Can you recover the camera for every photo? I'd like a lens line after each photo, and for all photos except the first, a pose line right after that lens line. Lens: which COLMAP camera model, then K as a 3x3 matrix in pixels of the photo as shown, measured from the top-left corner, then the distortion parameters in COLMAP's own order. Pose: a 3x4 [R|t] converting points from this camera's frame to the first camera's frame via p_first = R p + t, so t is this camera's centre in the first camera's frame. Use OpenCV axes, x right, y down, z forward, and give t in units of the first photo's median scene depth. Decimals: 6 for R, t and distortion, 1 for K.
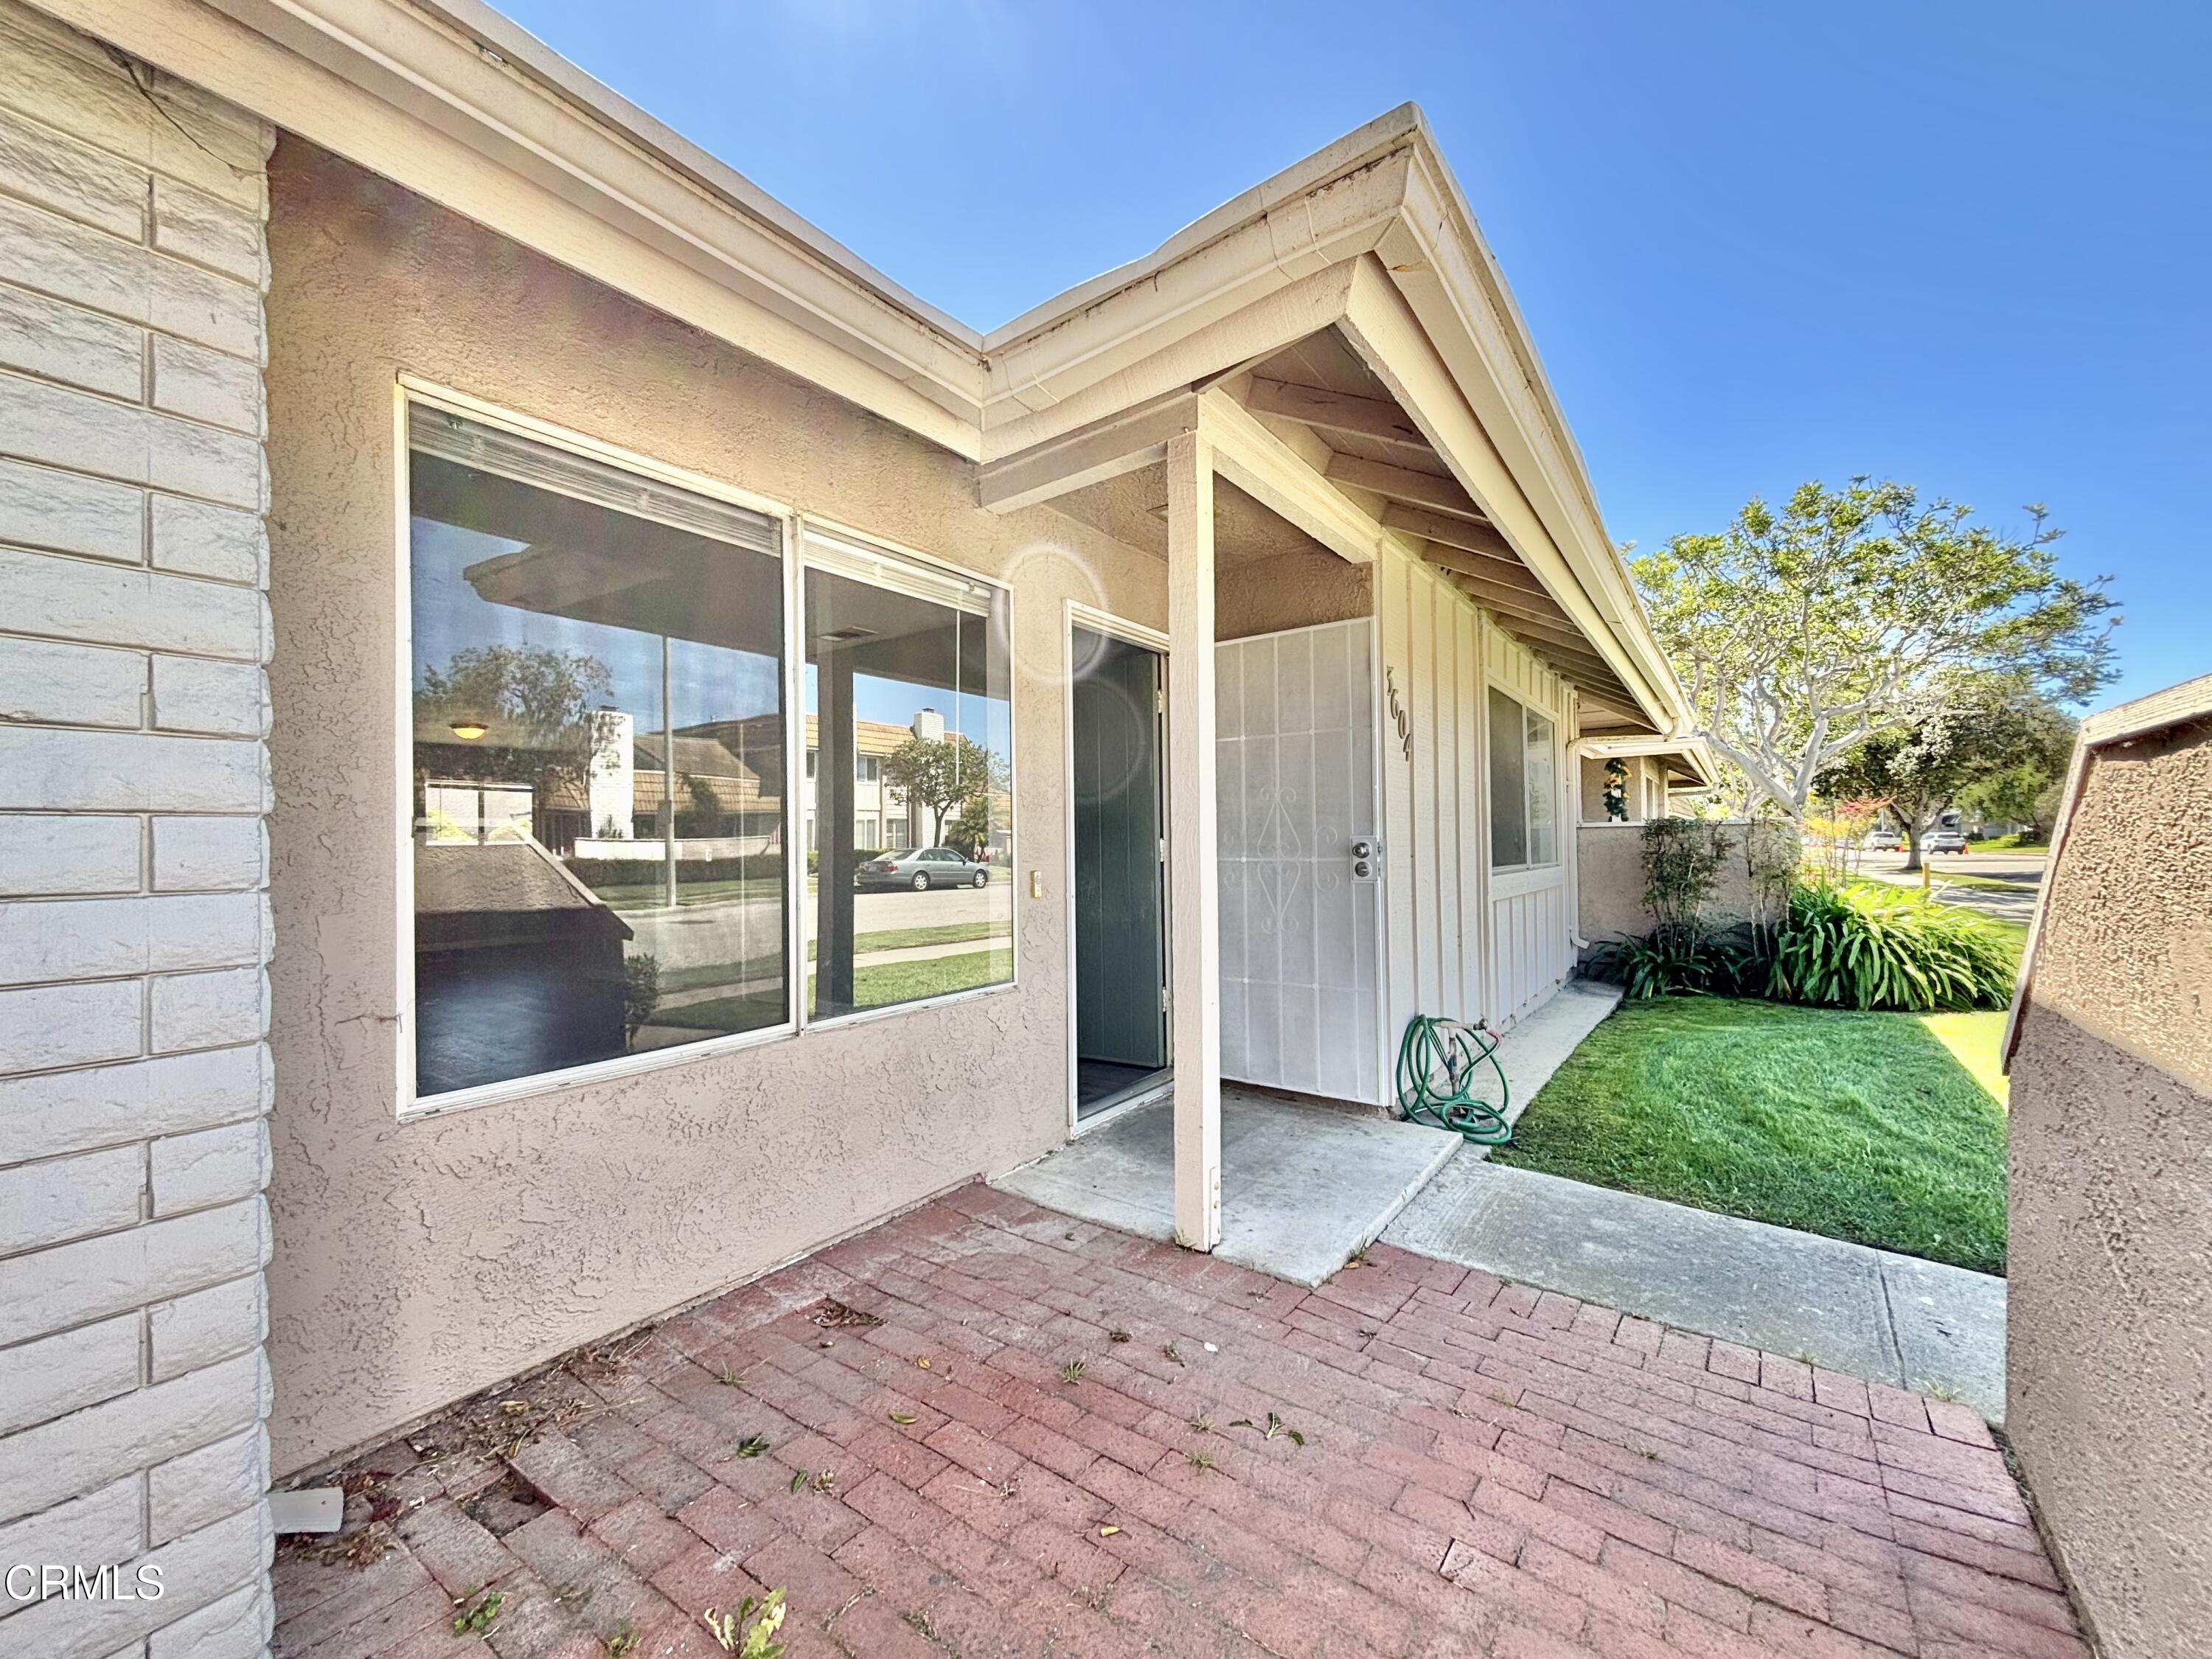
lens RADIAL K [[889.5, 0, 1106.7], [0, 889.5, 834.8], [0, 0, 1]] dist [0.017626, -0.006390]
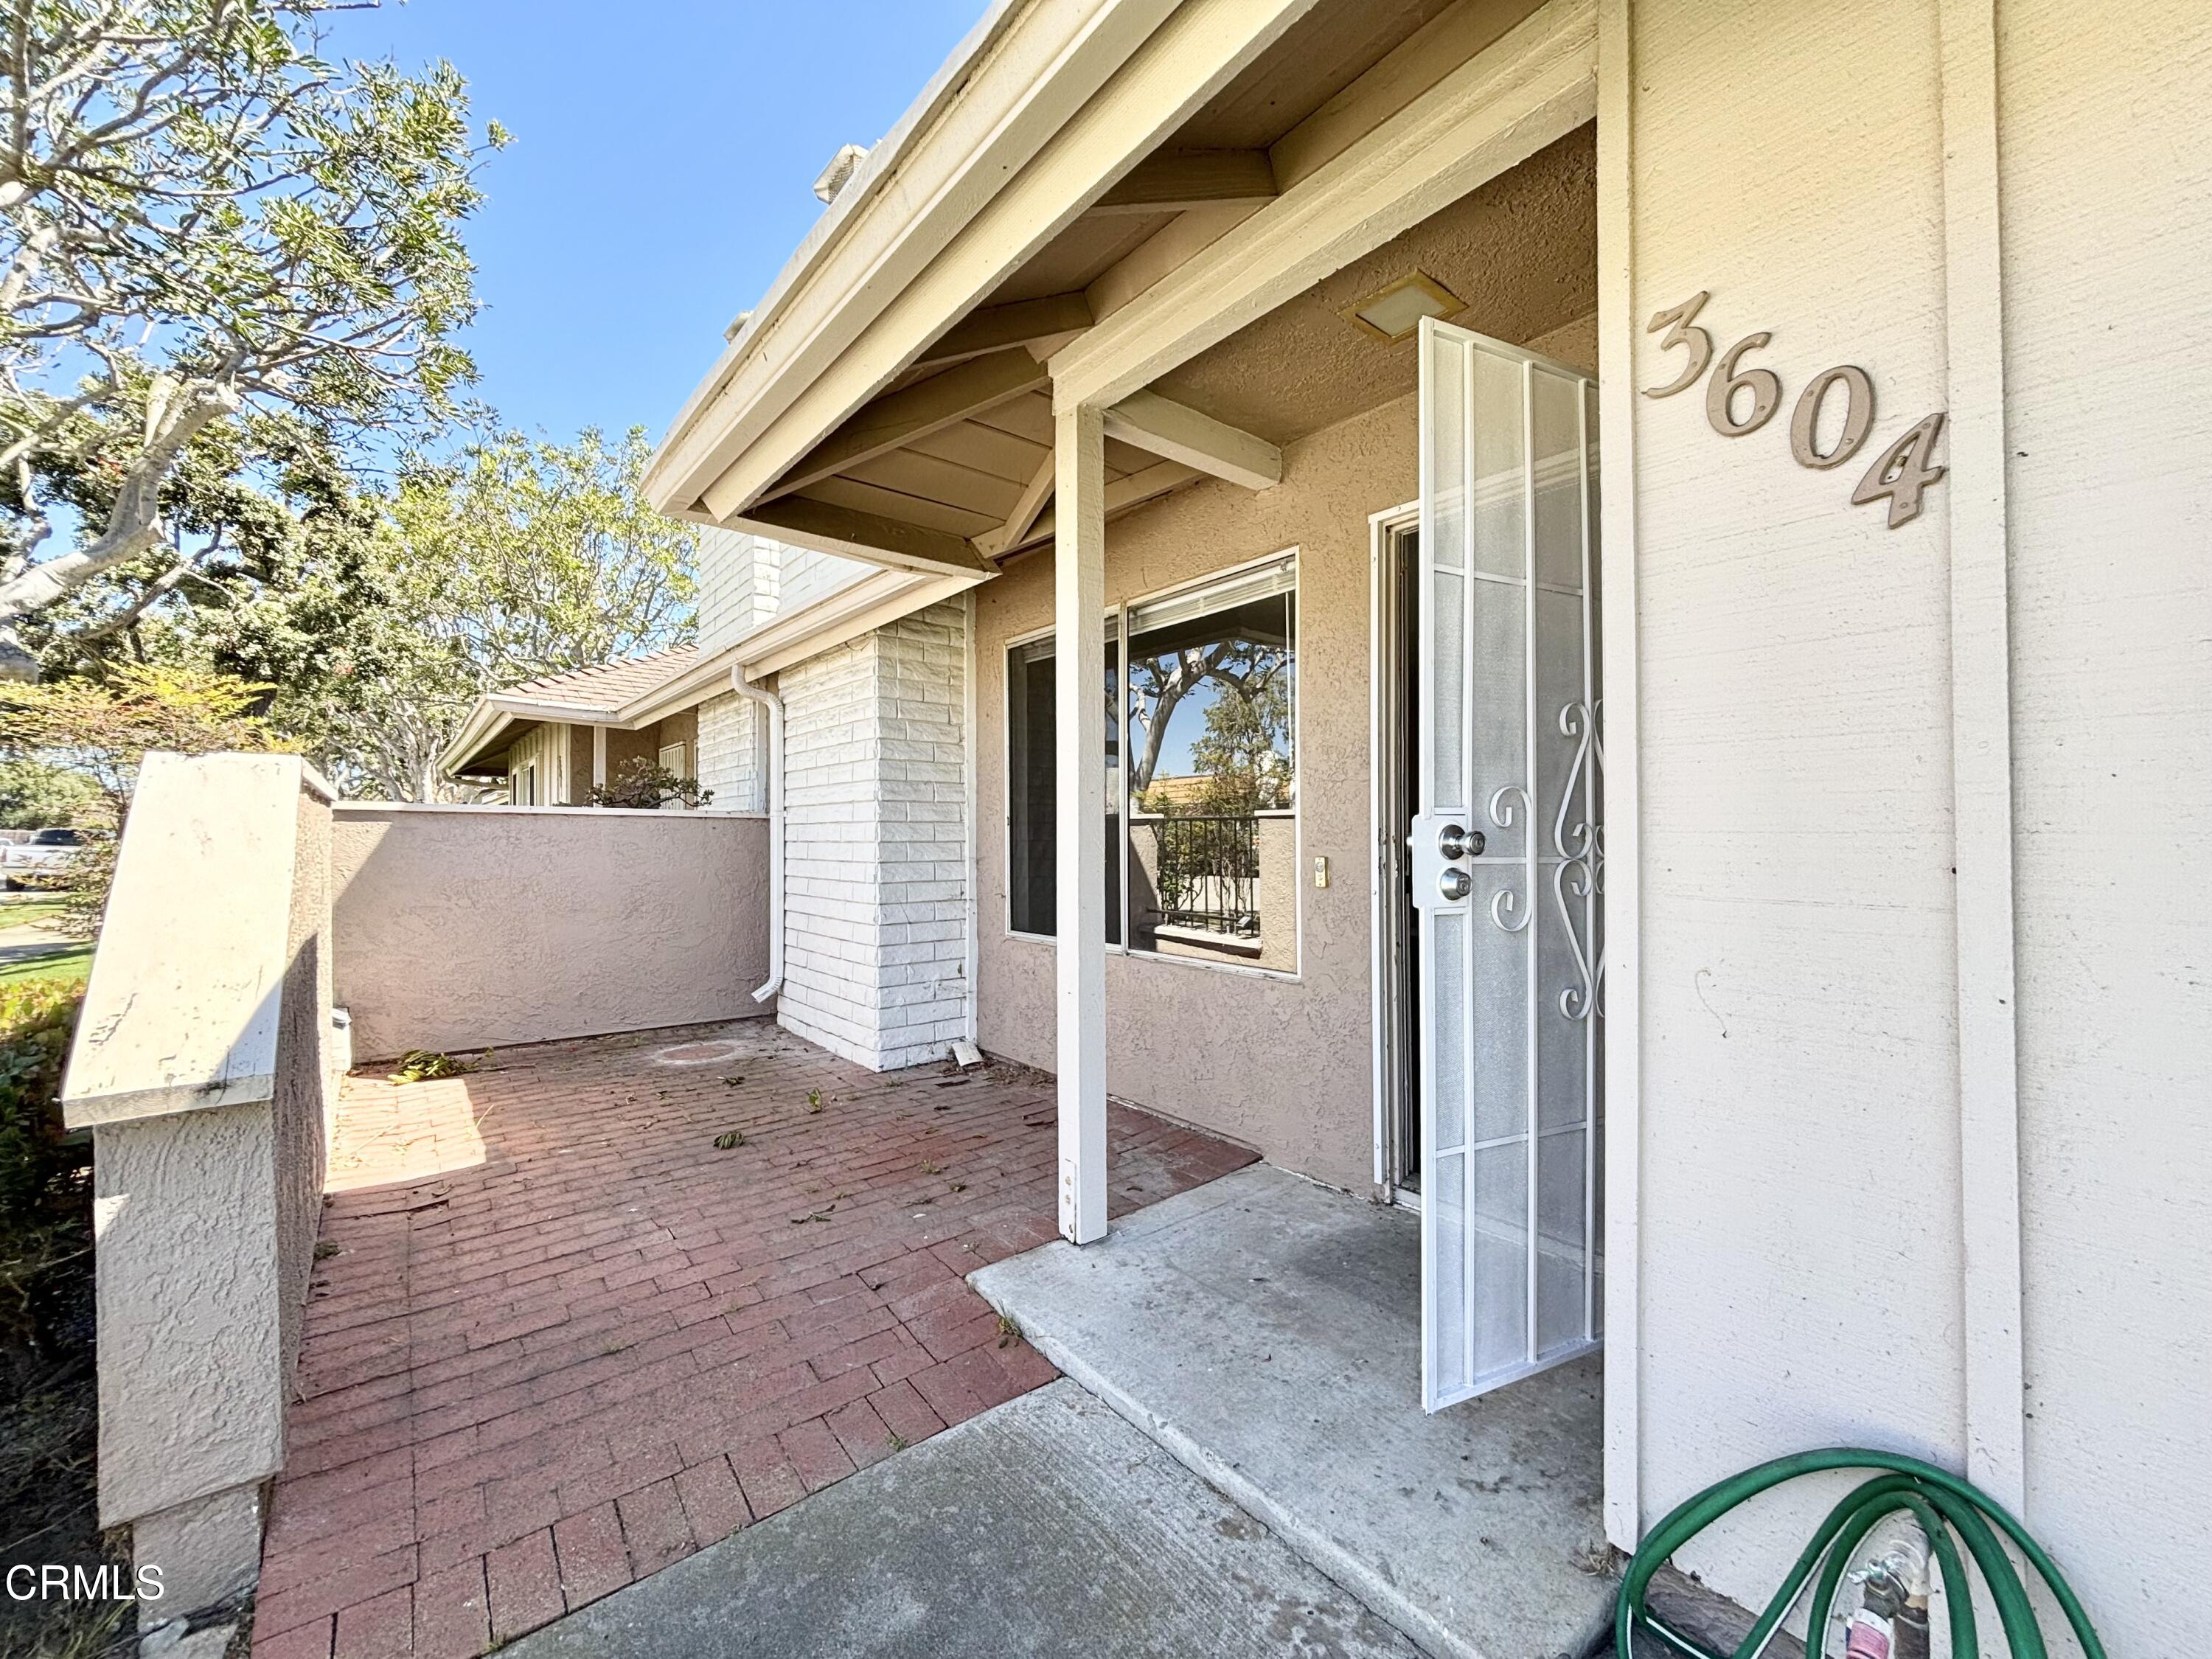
lens RADIAL K [[889.5, 0, 1106.7], [0, 889.5, 834.8], [0, 0, 1]] dist [0.017626, -0.006390]
pose [[-0.256948, 0.012512, -0.966344, 1.474267], [0.019027, 0.999788, 0.007886, 0.013148], [0.966238, -0.016361, -0.257132, 1.827433]]
